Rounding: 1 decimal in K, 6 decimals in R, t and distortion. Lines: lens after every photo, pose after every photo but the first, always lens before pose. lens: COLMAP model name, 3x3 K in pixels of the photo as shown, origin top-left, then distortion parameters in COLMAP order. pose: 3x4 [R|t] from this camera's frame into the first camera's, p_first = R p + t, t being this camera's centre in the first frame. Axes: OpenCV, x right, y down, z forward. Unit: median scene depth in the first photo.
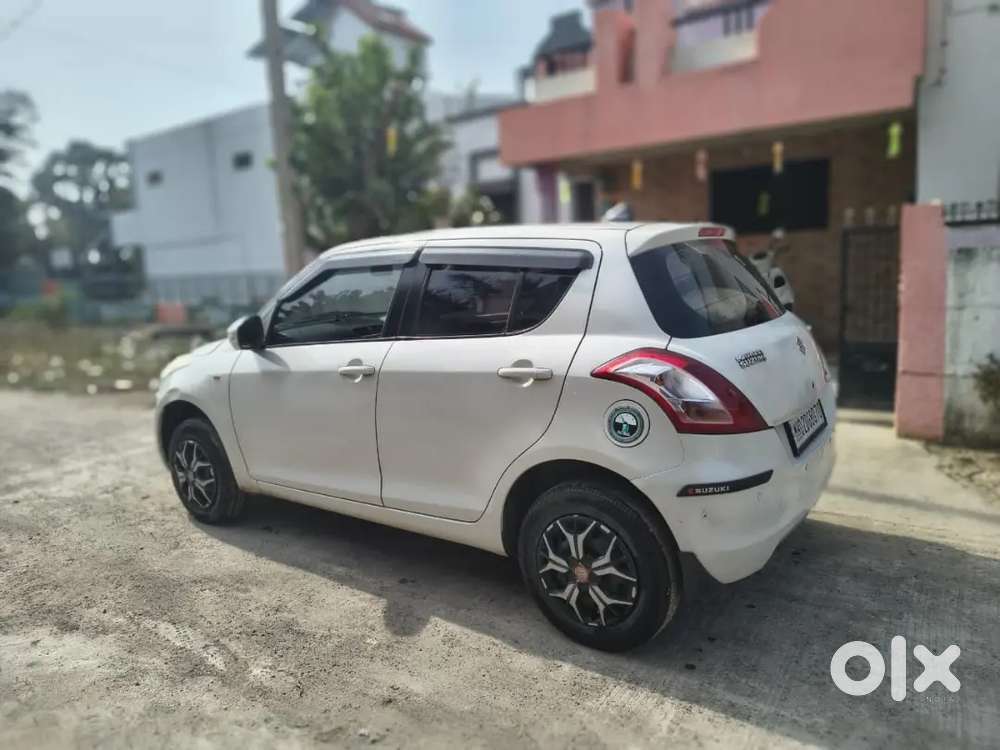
lens RADIAL K [[692.5, 0, 503.2], [0, 692.5, 335.4], [0, 0, 1]] dist [0.049333, -0.047964]
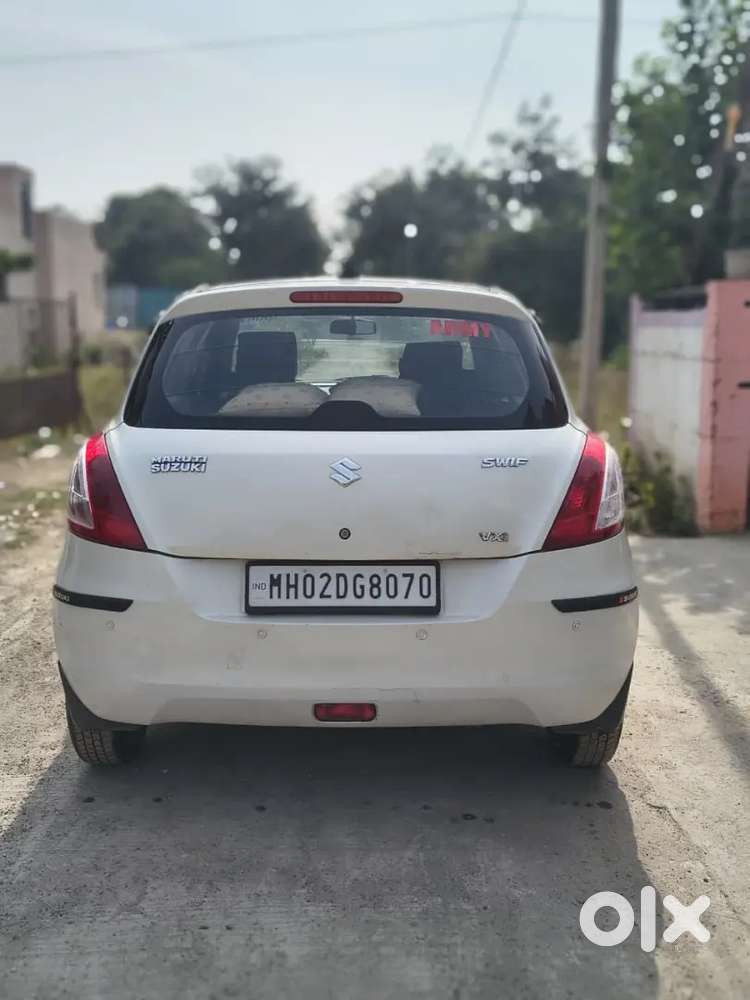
lens RADIAL K [[1003.3, 0, 358.3], [0, 1003.3, 489.9], [0, 0, 1]] dist [0.018018, 0.000000]
pose [[0.592439, 0.181755, -0.784845, 1.401909], [-0.132393, 0.982938, 0.127693, -0.110743], [0.794662, 0.028258, 0.606394, 0.504228]]
